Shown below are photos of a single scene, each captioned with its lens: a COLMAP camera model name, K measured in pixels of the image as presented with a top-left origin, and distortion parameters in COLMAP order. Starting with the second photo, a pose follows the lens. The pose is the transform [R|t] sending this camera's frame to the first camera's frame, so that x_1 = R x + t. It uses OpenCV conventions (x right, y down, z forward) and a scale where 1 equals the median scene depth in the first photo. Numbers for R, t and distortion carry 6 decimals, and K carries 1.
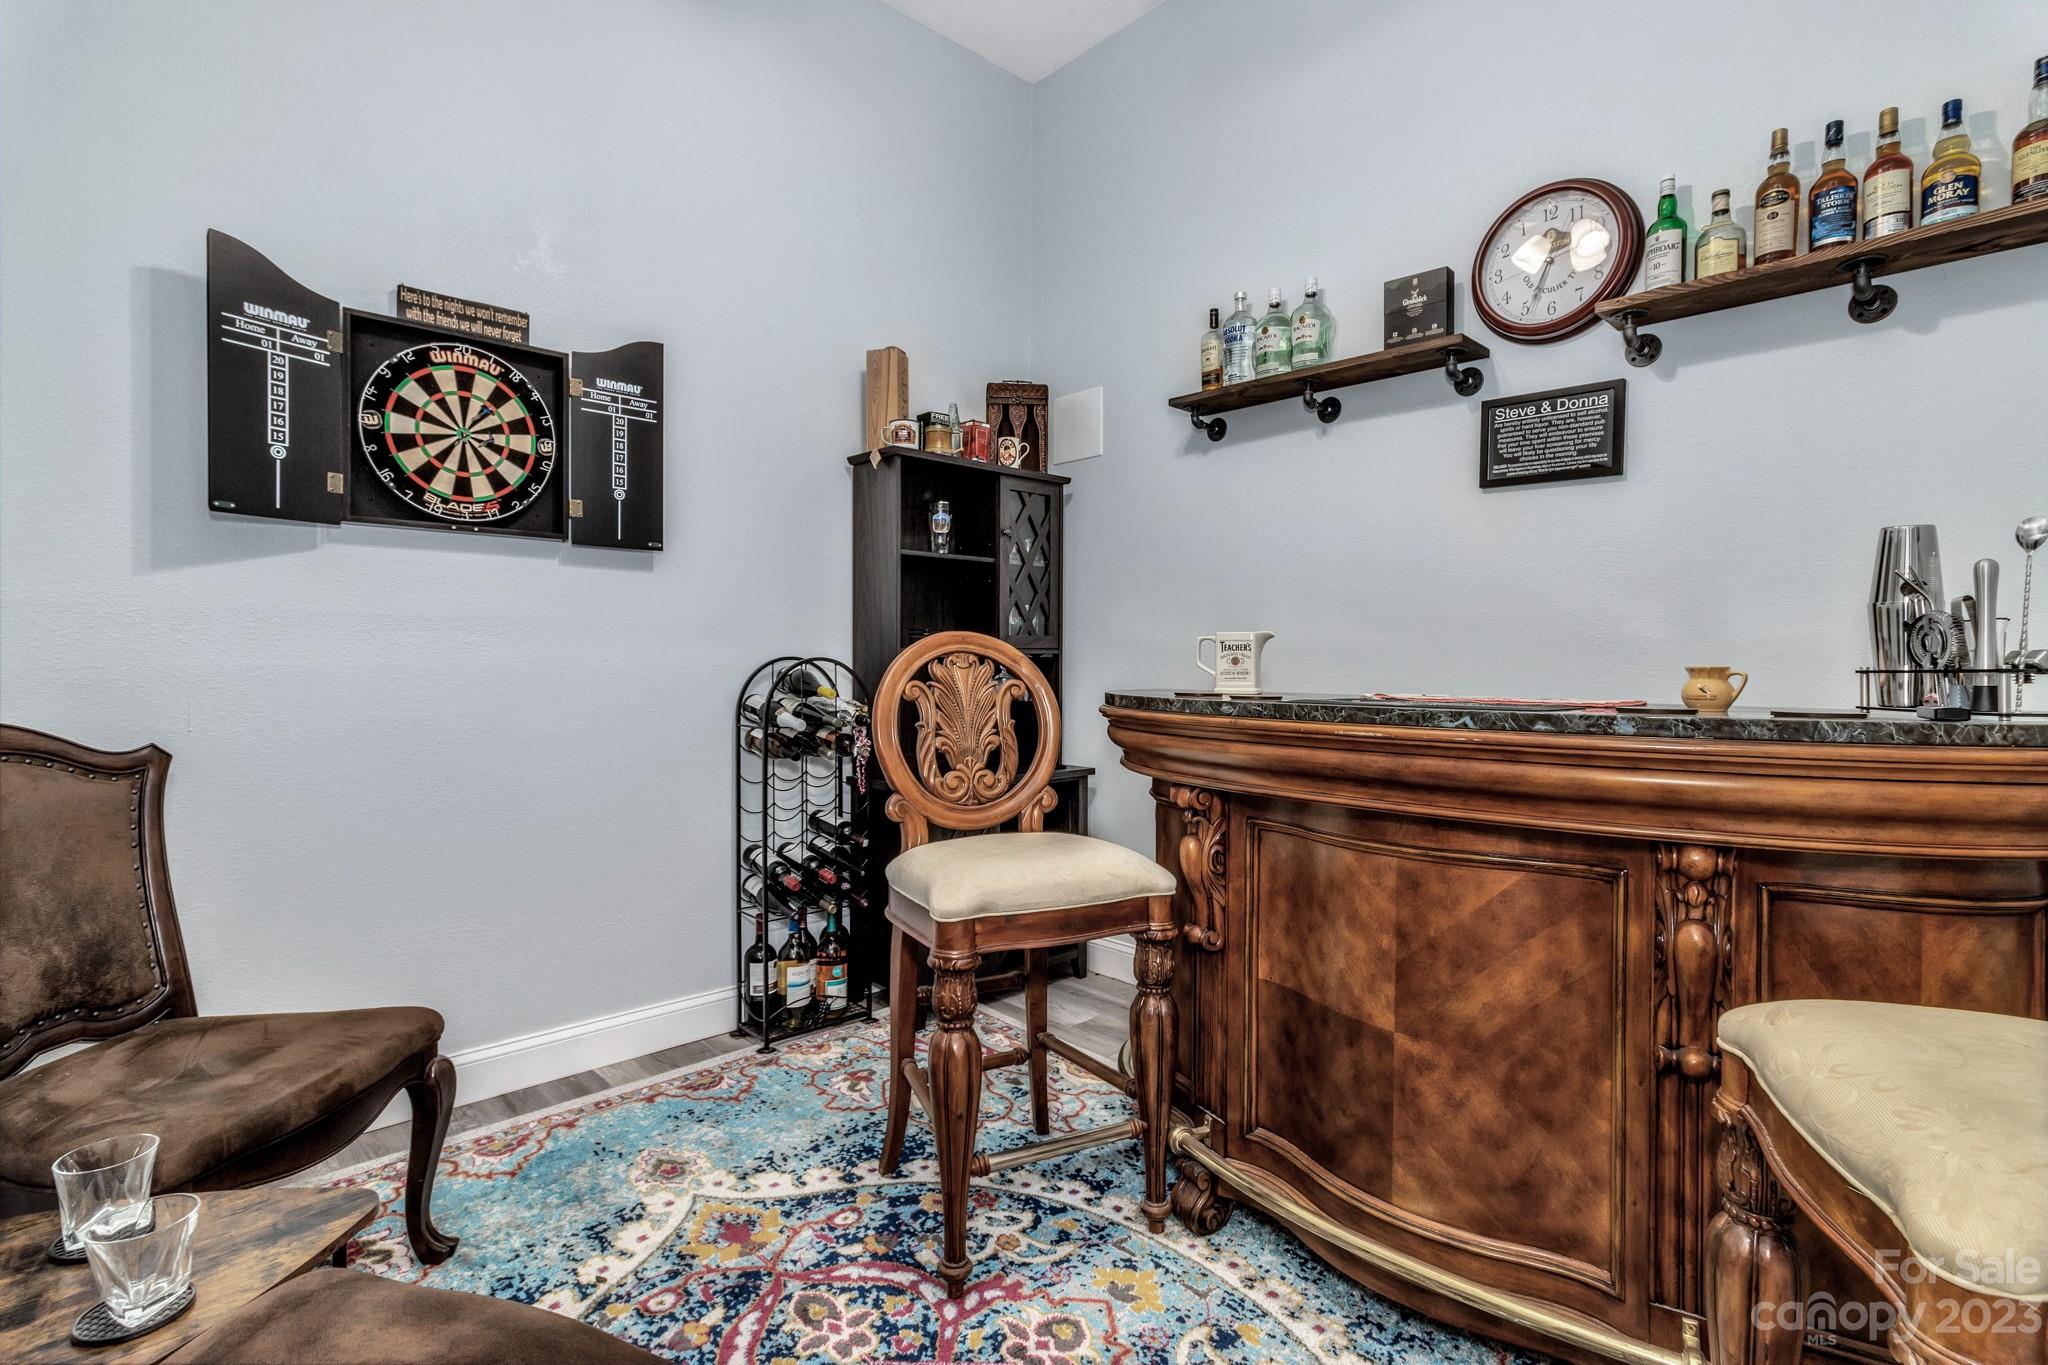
lens RADIAL K [[951.6, 0, 1024.4], [0, 951.6, 646.9], [0, 0, 1]] dist [0.000511, 0.000328]
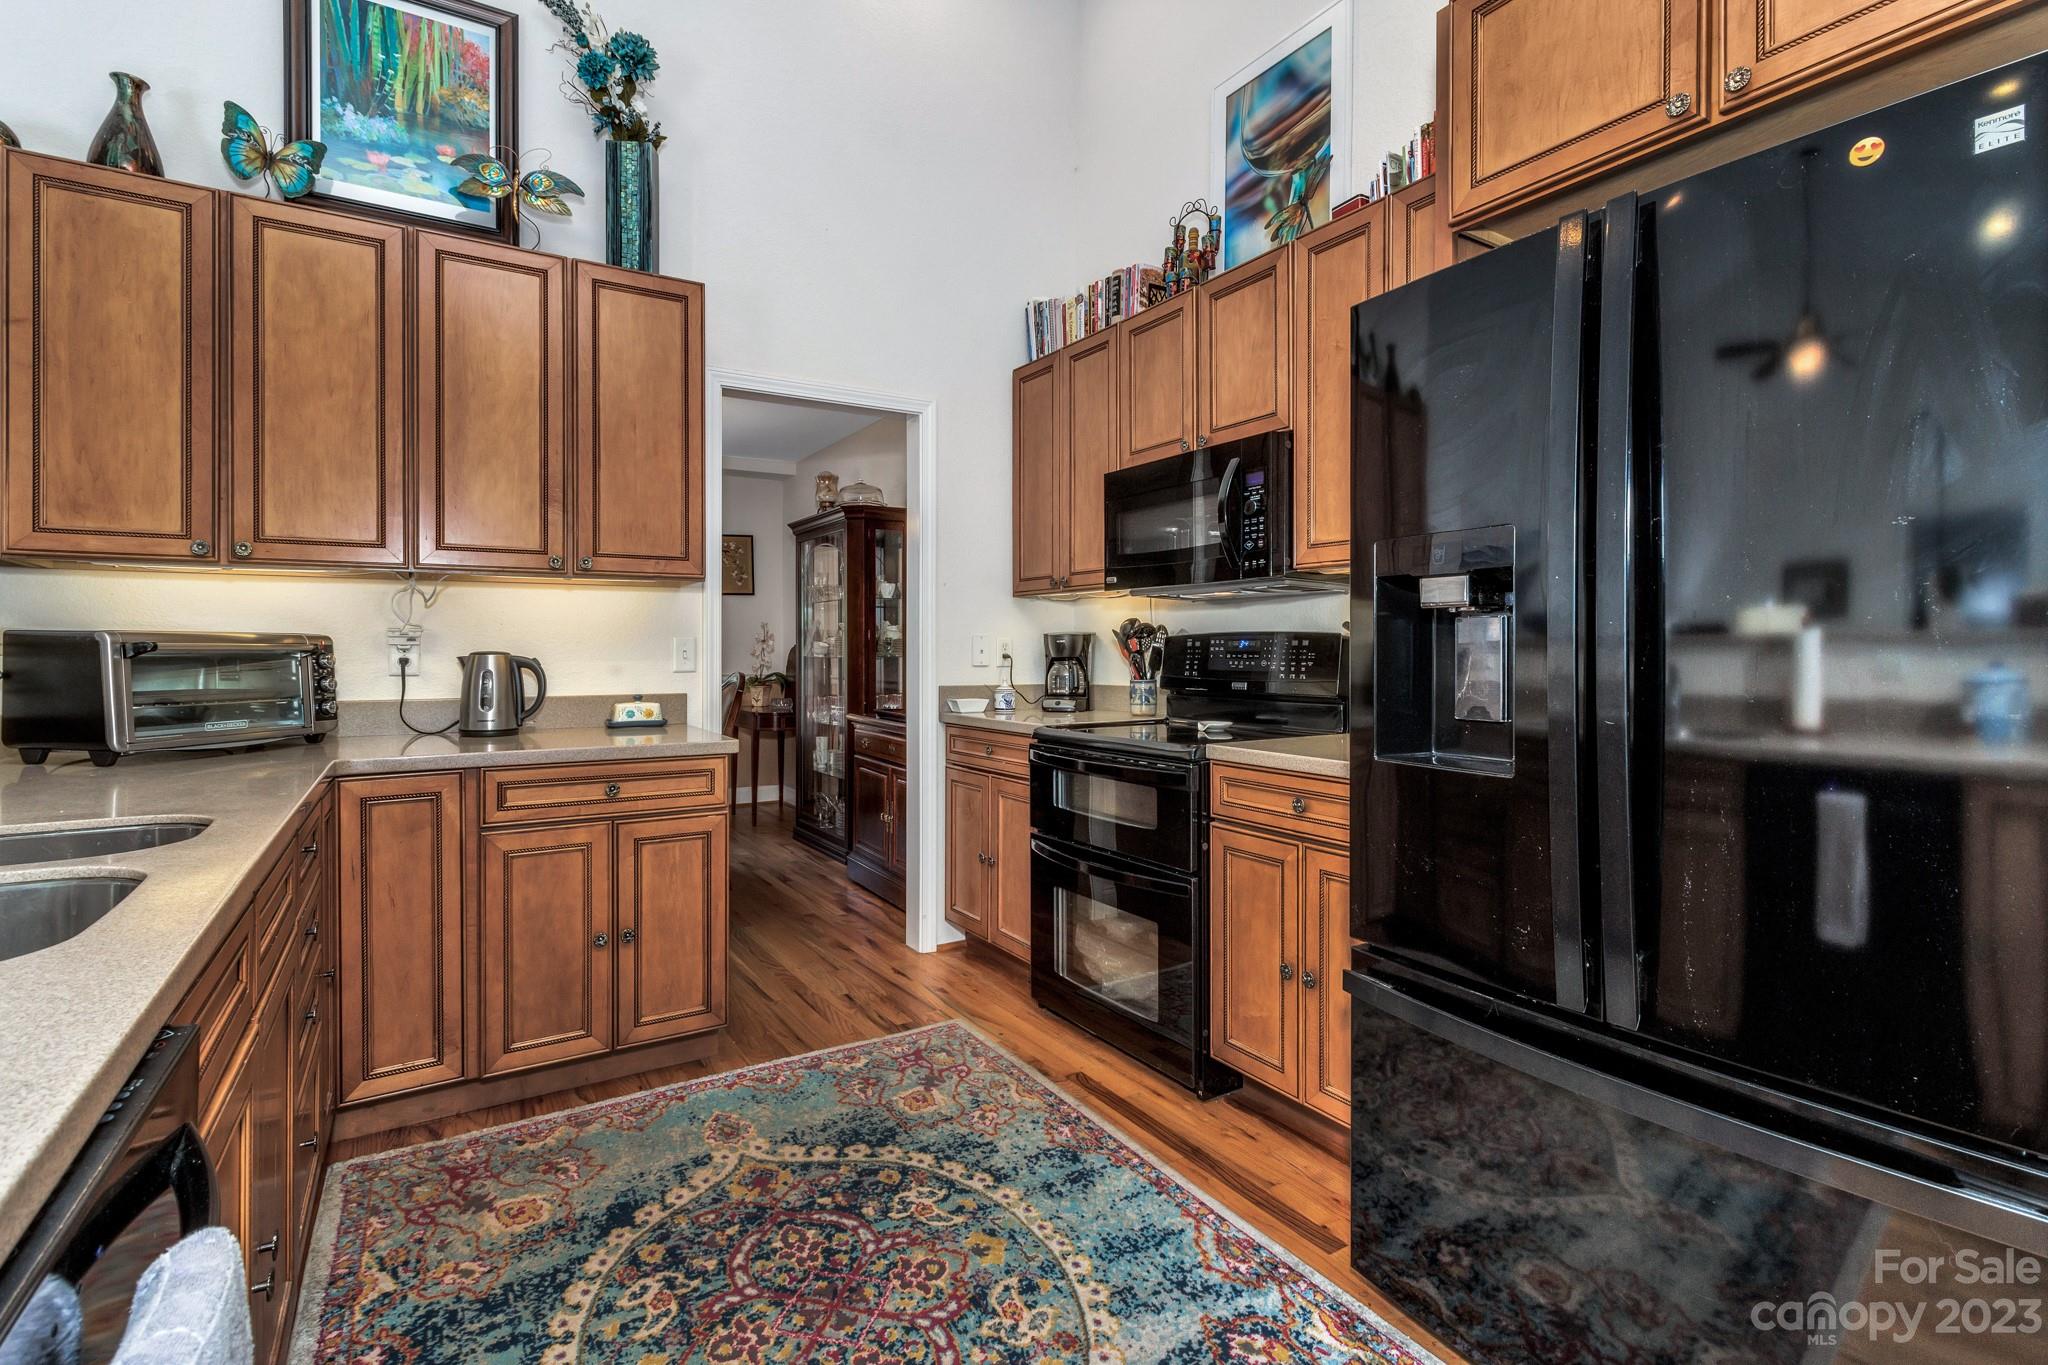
lens RADIAL K [[951.6, 0, 1024.4], [0, 951.6, 646.9], [0, 0, 1]] dist [0.000511, 0.000328]
pose [[0.976316, -0.003612, -0.216318, 0.438136], [0.007426, 0.999831, 0.016821, -0.259965], [0.216220, -0.018029, 0.976178, -0.378547]]
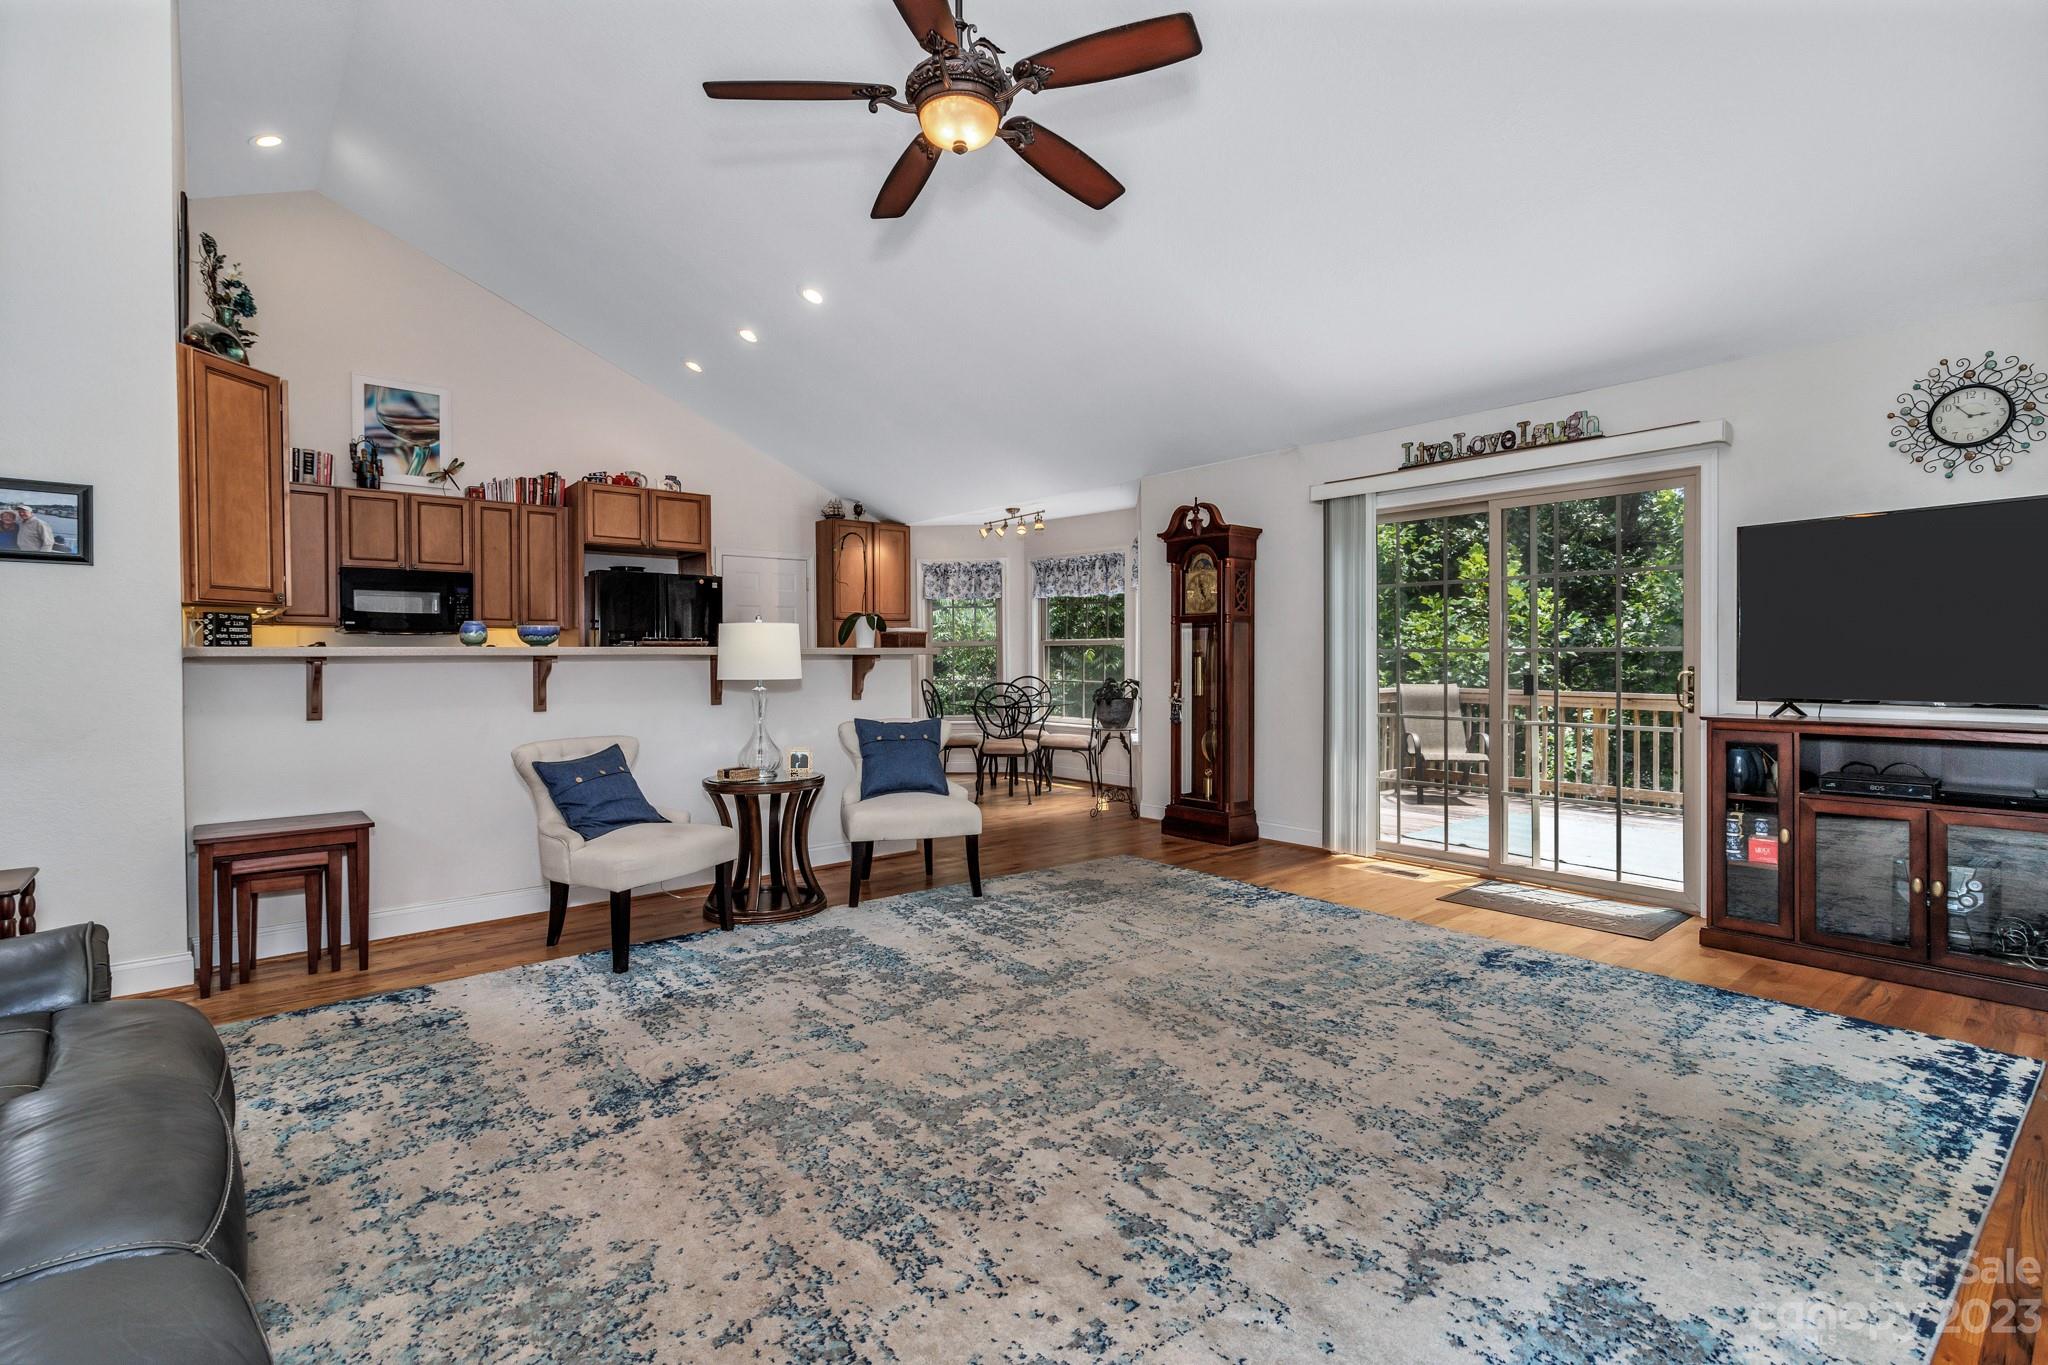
lens RADIAL K [[942.1, 0, 1018.2], [0, 942.1, 661.2], [0, 0, 1]] dist [0.001609, 0.000801]
pose [[0.077437, -0.008097, 0.996964, -4.025328], [-0.016895, 0.999813, 0.009432, -0.292844], [-0.996854, -0.017574, 0.077286, -1.582660]]
